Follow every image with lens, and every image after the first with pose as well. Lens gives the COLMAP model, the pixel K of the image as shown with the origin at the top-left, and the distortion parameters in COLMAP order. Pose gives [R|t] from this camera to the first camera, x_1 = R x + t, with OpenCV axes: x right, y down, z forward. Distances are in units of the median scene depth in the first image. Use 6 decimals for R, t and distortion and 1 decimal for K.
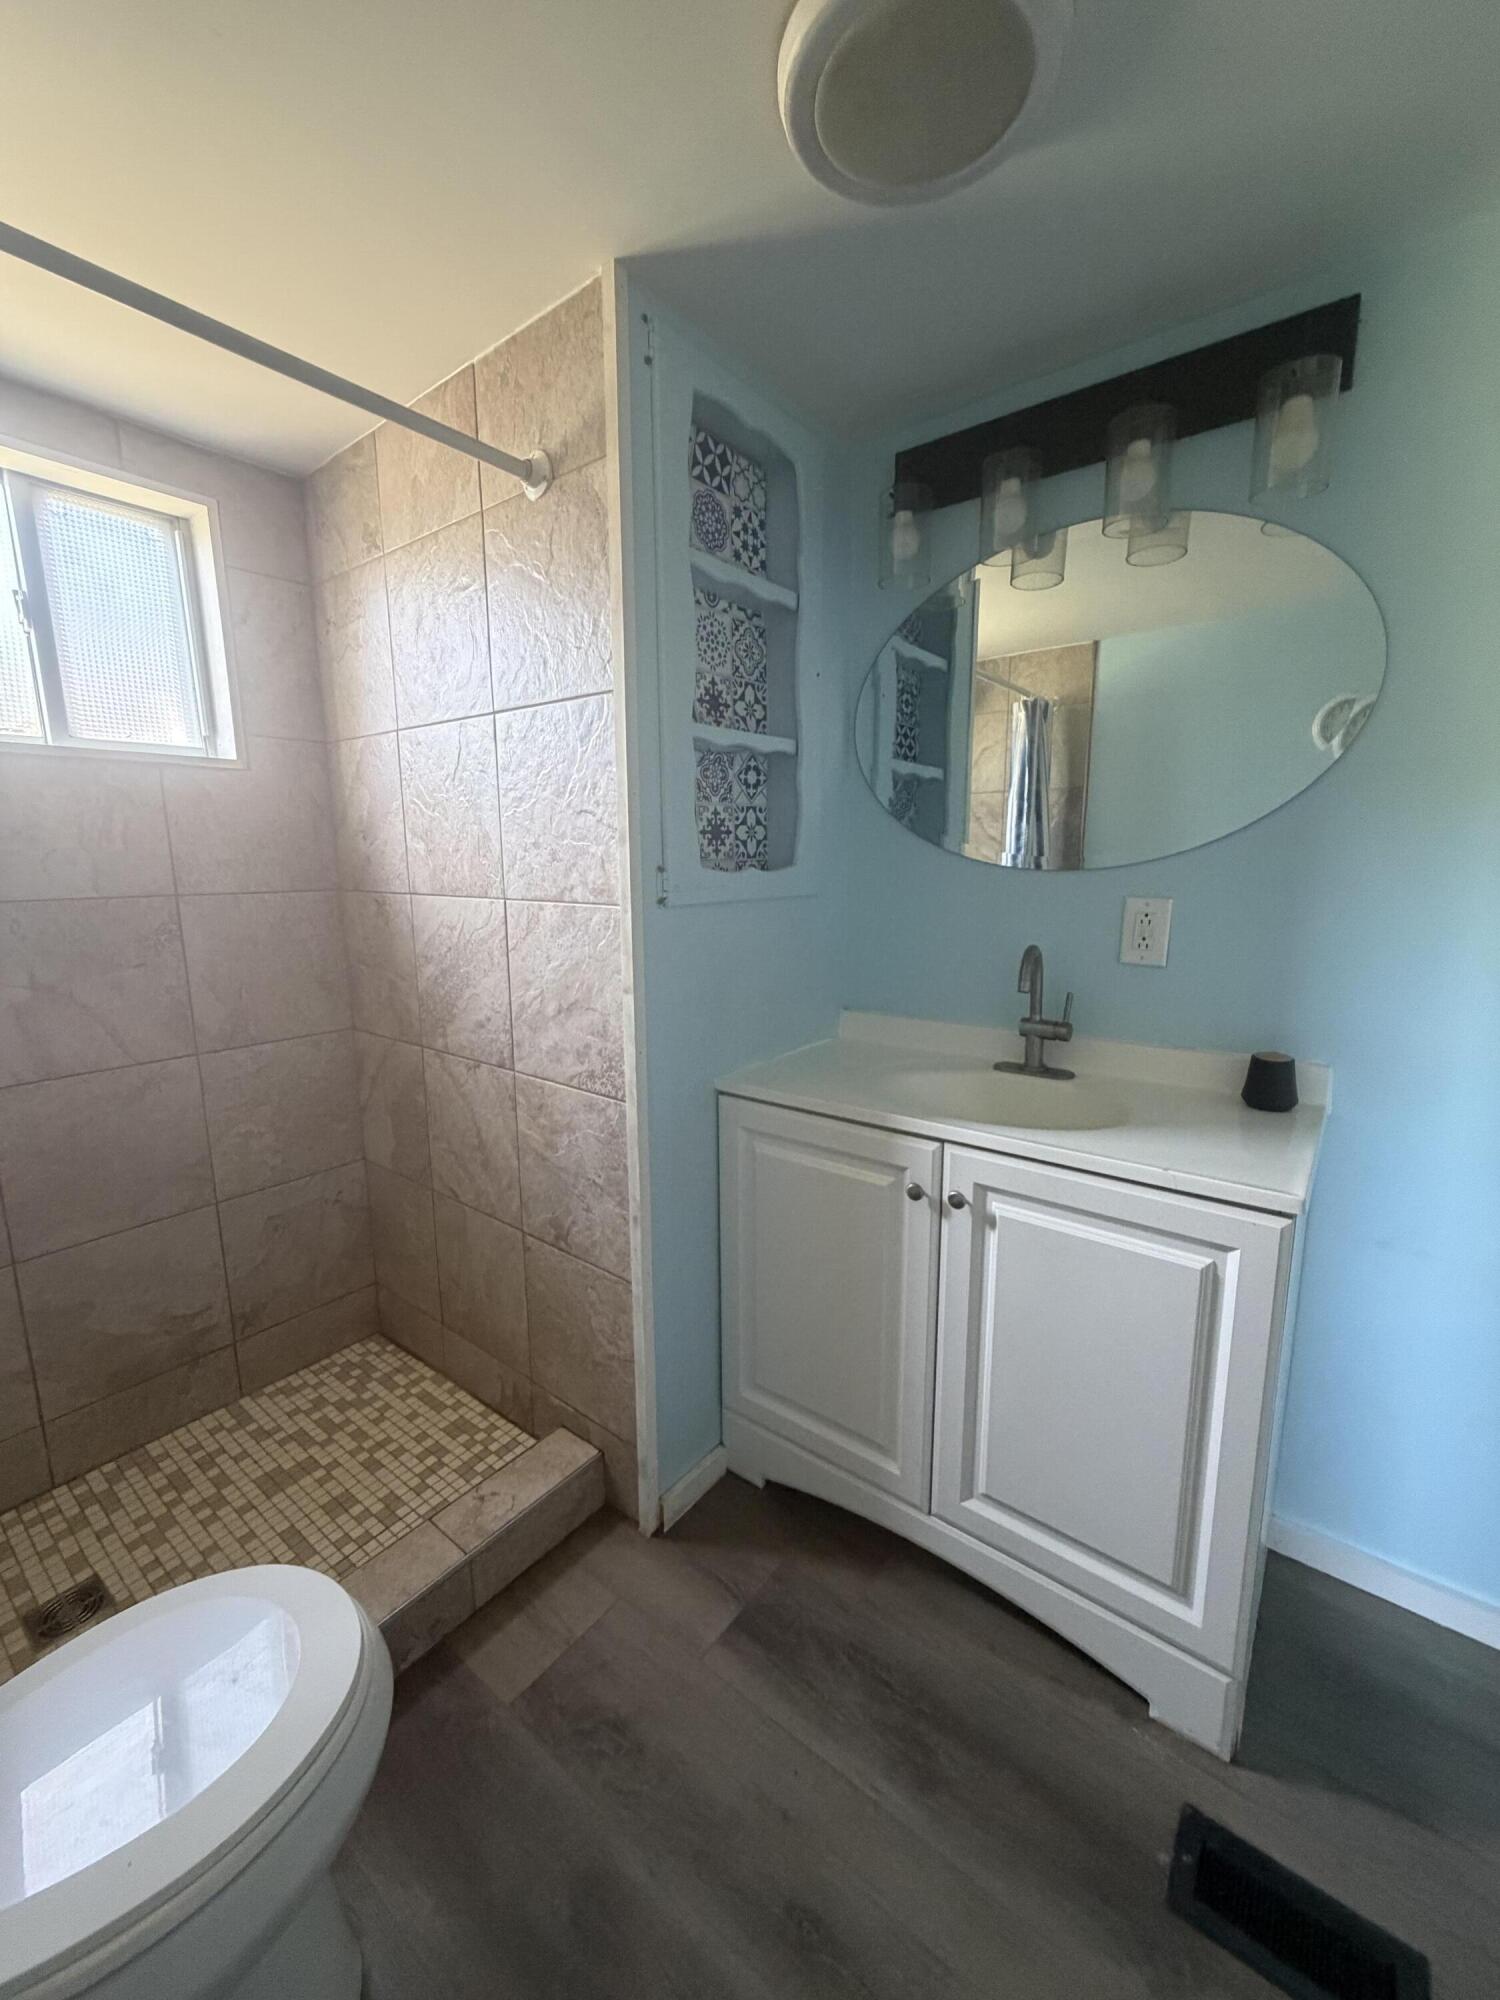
lens RADIAL K [[796.8, 0, 751.5], [0, 796.8, 997.1], [0, 0, 1]] dist [0.000827, -0.000281]
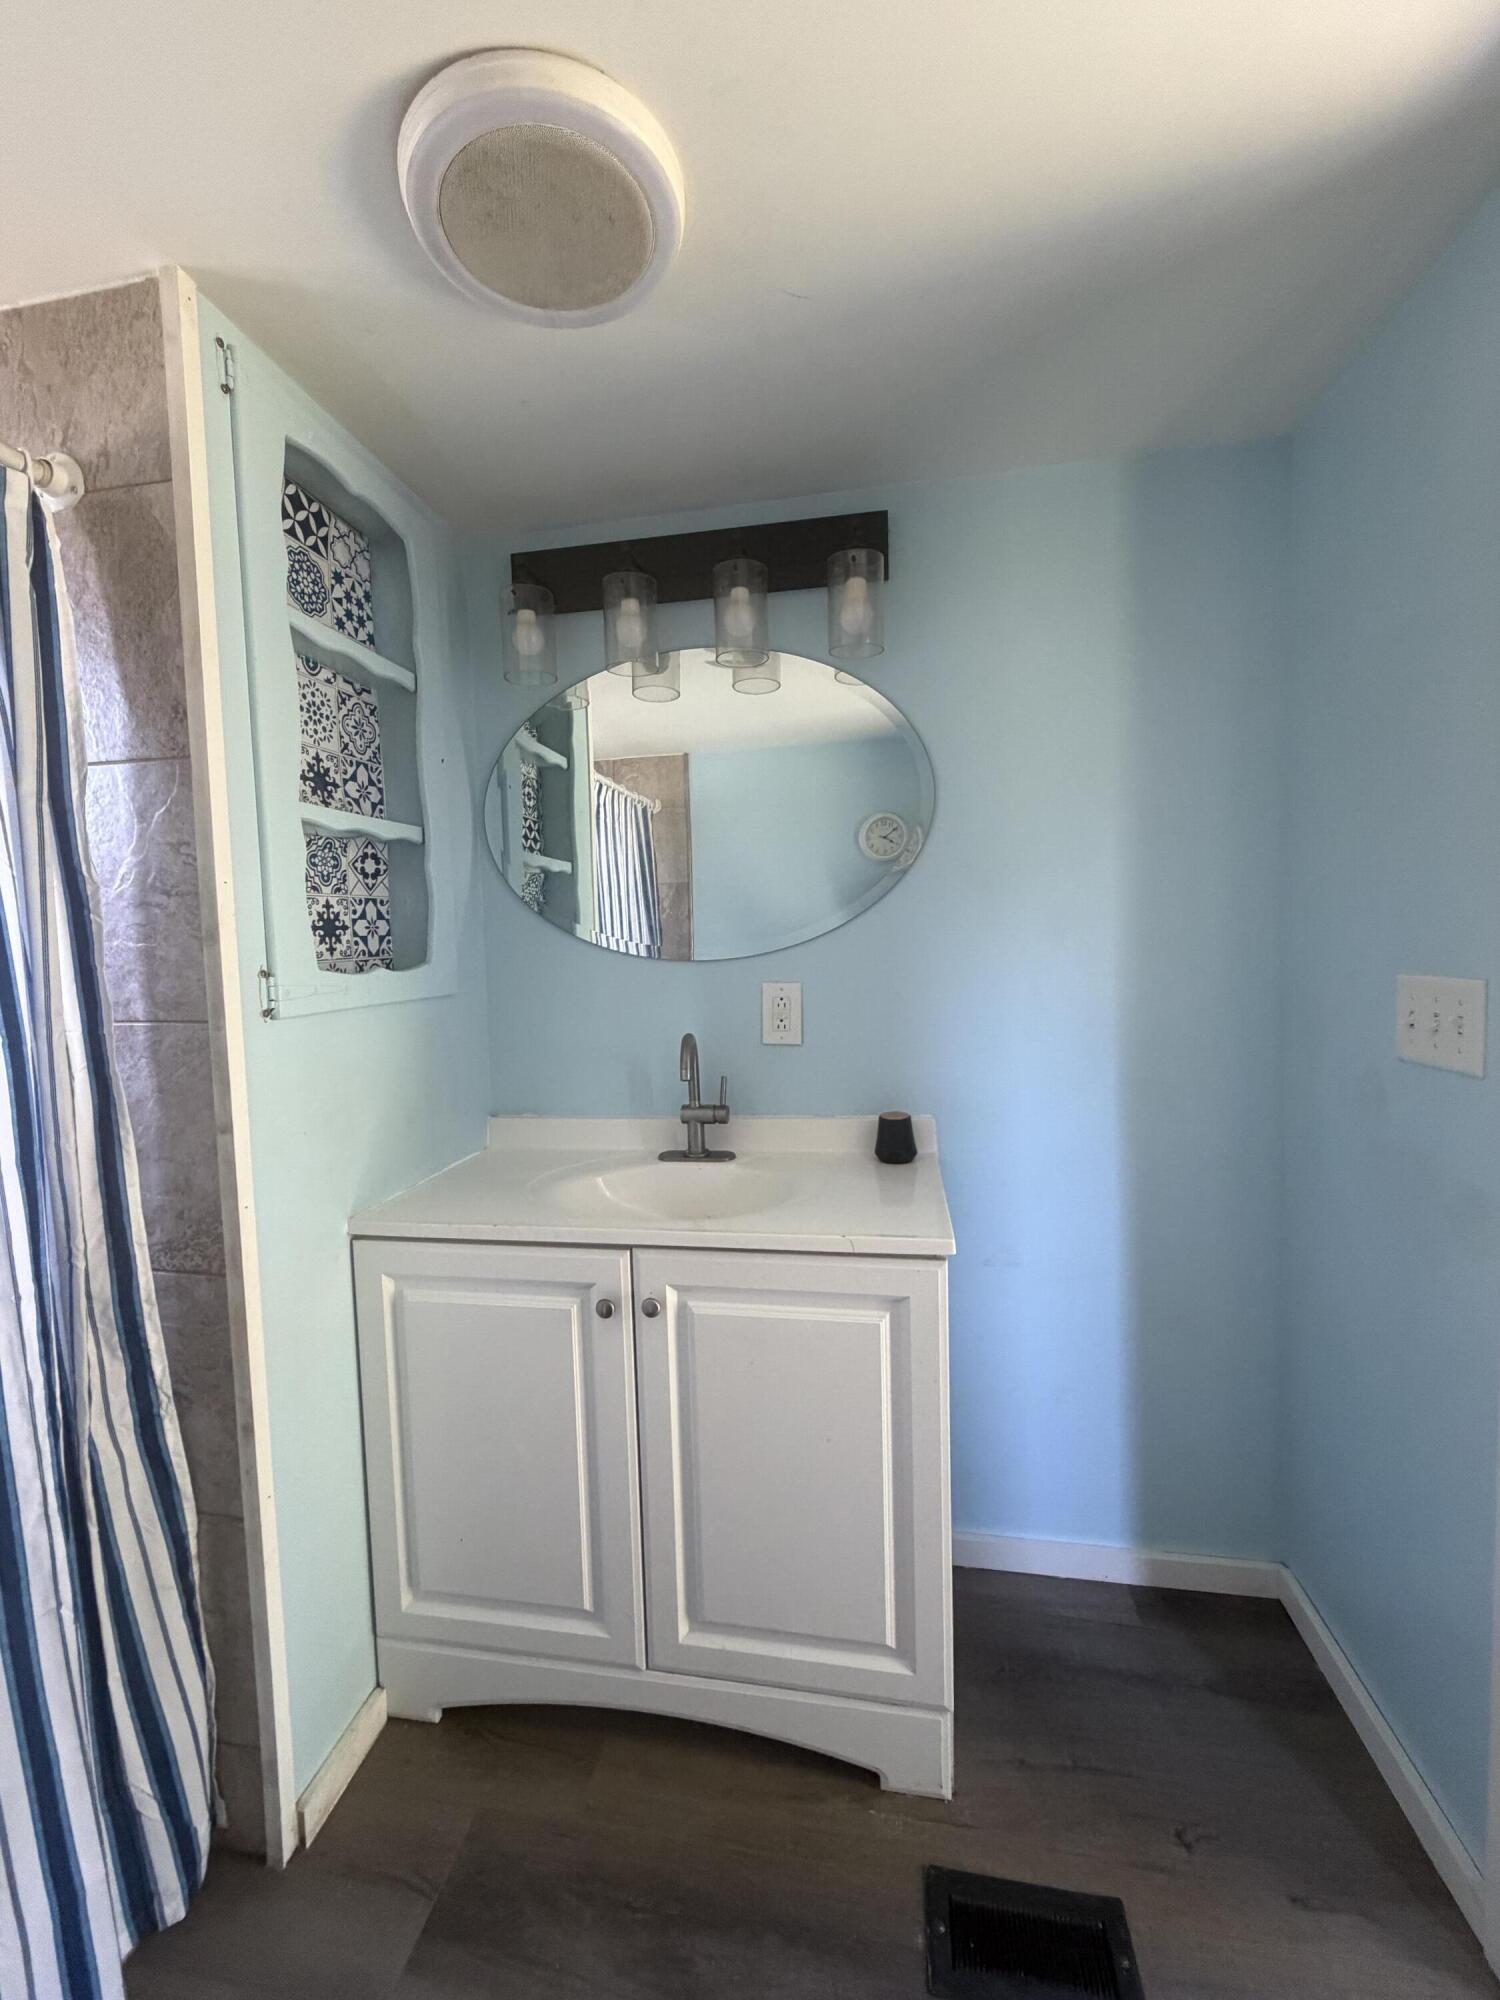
lens RADIAL K [[796.8, 0, 750.7], [0, 796.8, 997.1], [0, 0, 1]] dist [0.000827, -0.000281]
pose [[0.882956, -0.049598, 0.466828, -0.049746], [0.100339, 0.991363, -0.084453, -0.016267], [-0.458607, 0.121409, 0.880306, 0.050577]]
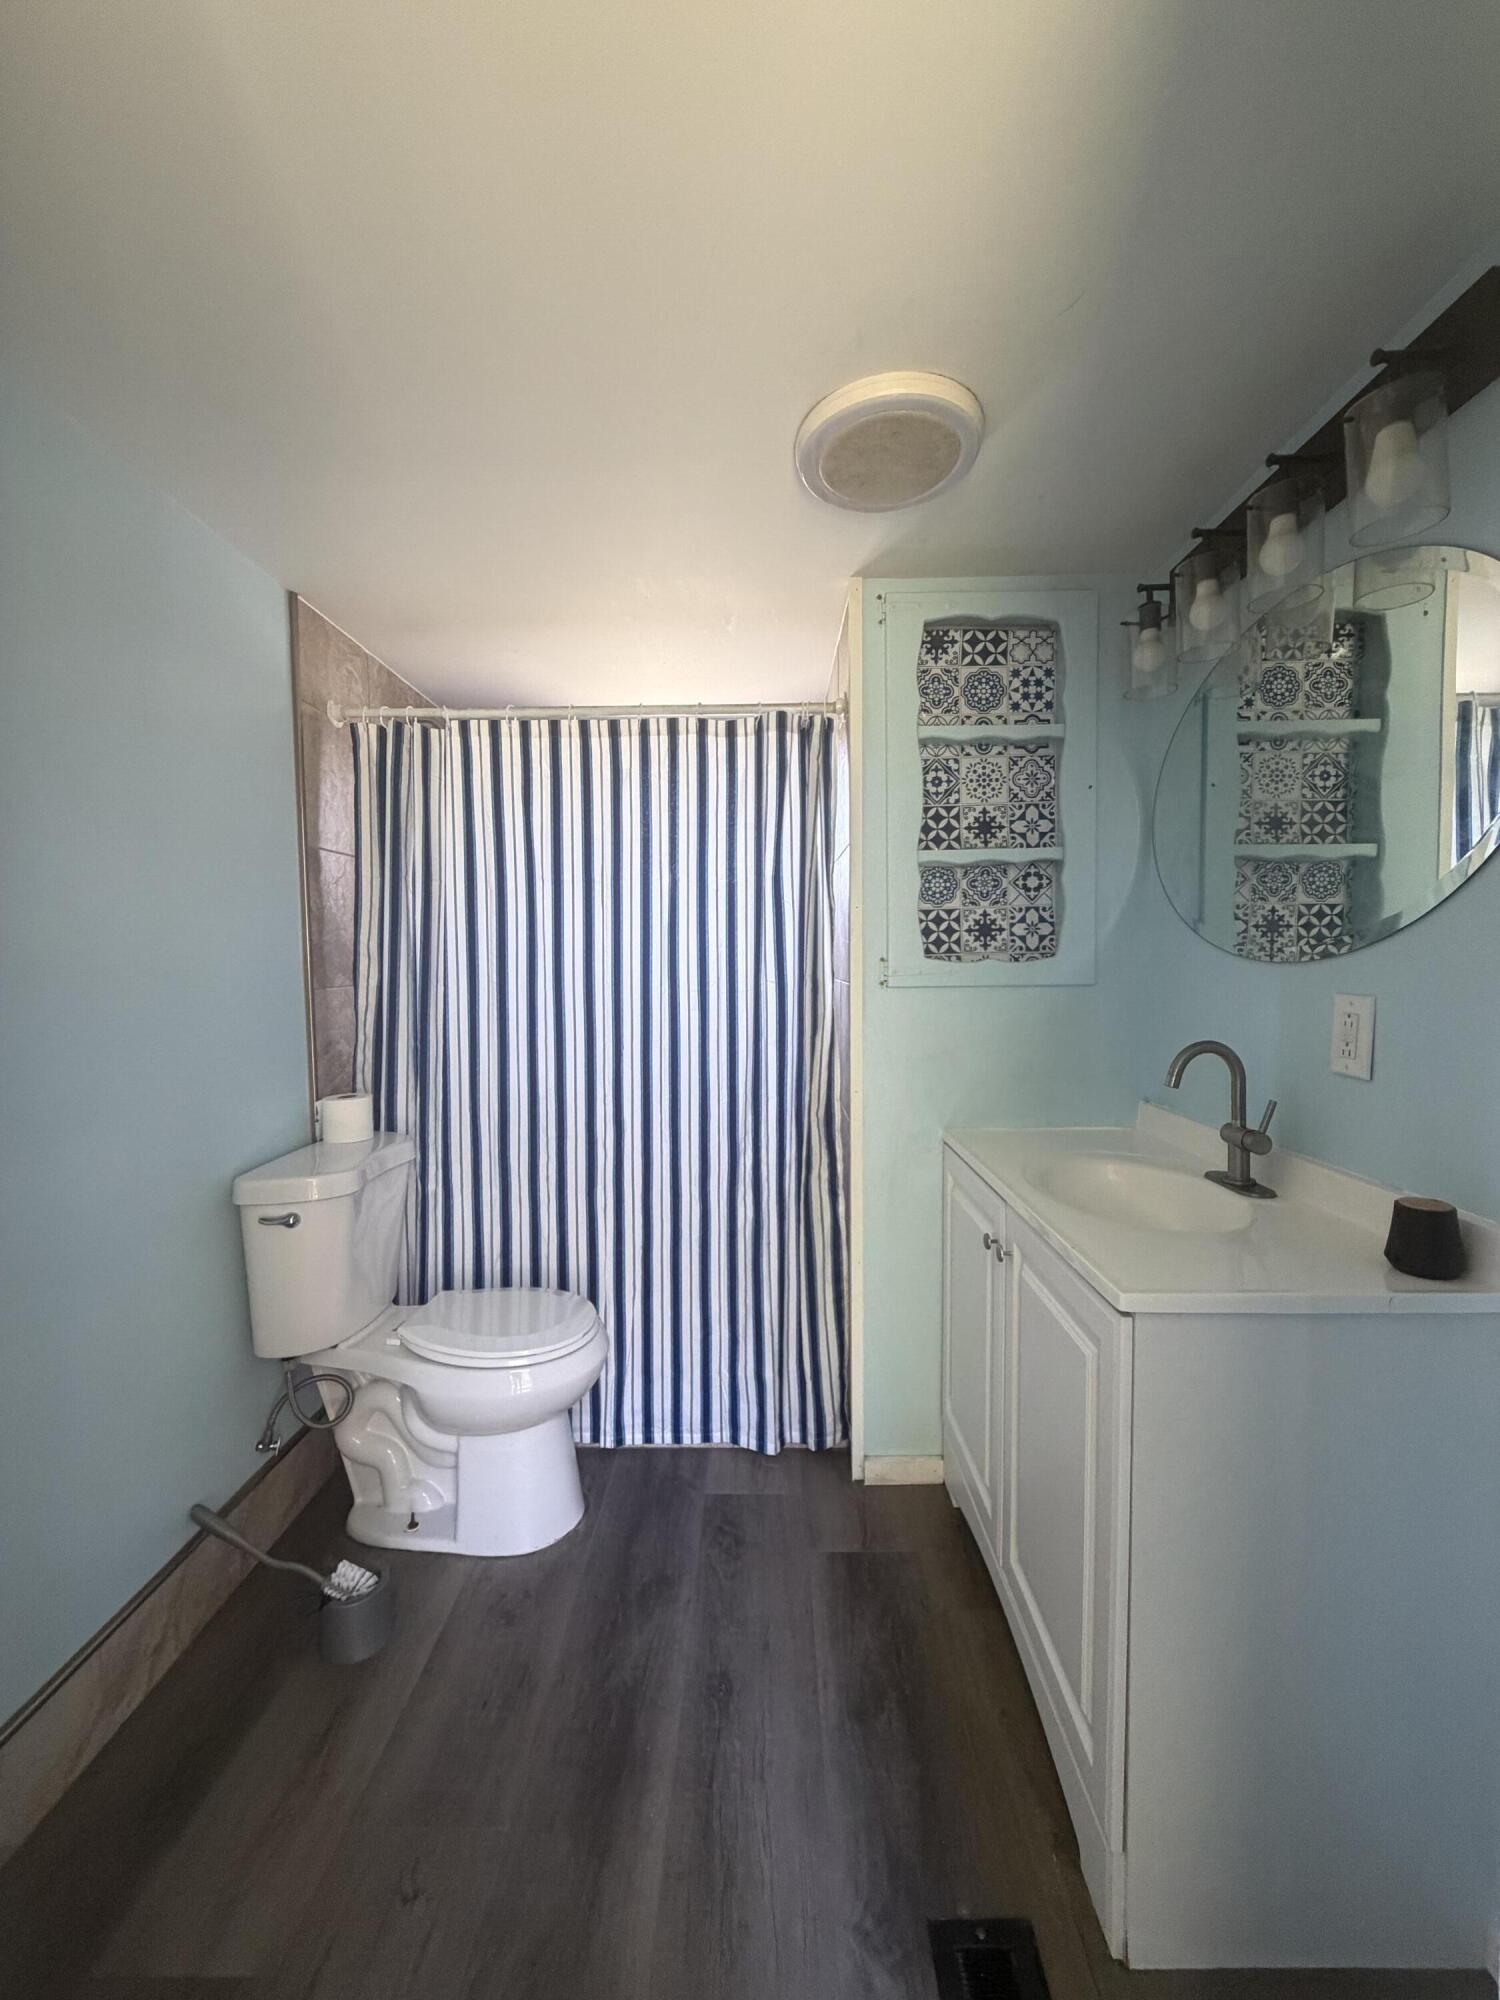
lens RADIAL K [[796.8, 0, 749.8], [0, 796.8, 996.3], [0, 0, 1]] dist [0.000827, -0.000281]
pose [[0.605083, 0.040208, -0.795146, 0.728289], [-0.131920, 0.989982, -0.050328, 0.000516], [0.785157, 0.135348, 0.604326, 0.002095]]
